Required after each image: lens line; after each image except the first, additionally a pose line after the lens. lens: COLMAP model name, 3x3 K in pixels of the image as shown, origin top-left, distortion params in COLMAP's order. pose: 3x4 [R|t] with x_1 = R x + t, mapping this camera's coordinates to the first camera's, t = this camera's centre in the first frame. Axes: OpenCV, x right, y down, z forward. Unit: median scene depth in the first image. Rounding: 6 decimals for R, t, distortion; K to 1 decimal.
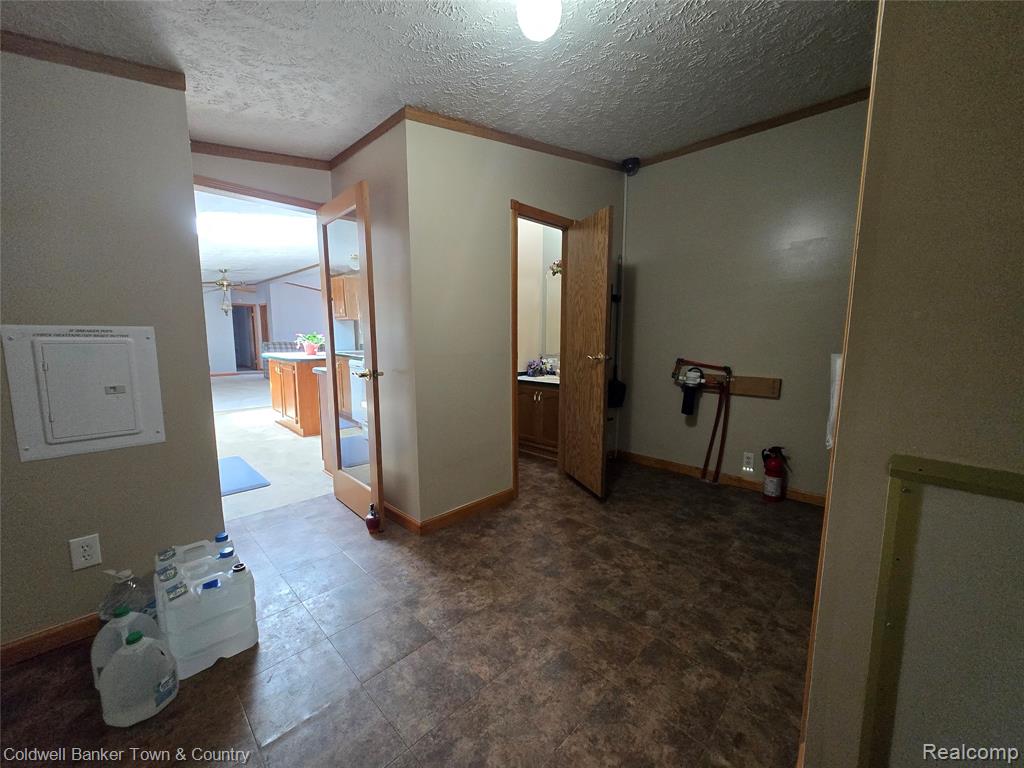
lens RADIAL K [[400.7, 0, 512.1], [0, 400.7, 383.6], [0, 0, 1]] dist [-0.001478, -0.000111]
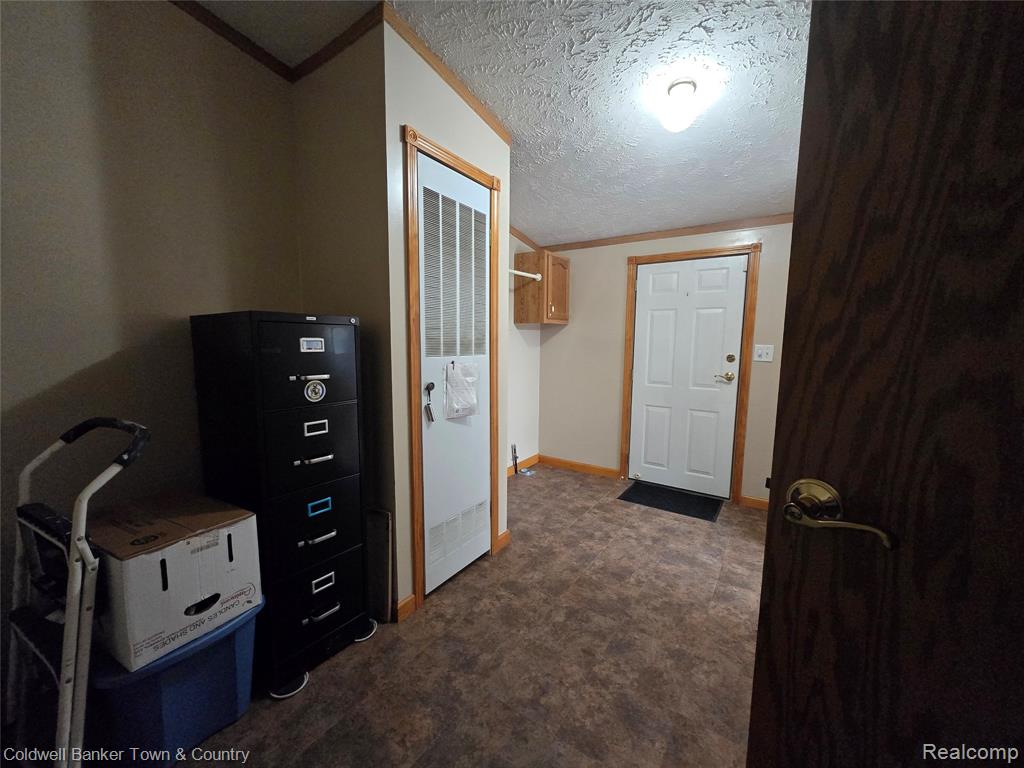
lens RADIAL K [[400.7, 0, 512.1], [0, 400.7, 383.9], [0, 0, 1]] dist [-0.001478, -0.000111]
pose [[-0.983959, 0.002798, -0.178373, 0.682336], [-0.038170, 0.973420, 0.225825, -0.263658], [0.174263, 0.229011, -0.957698, 1.906825]]
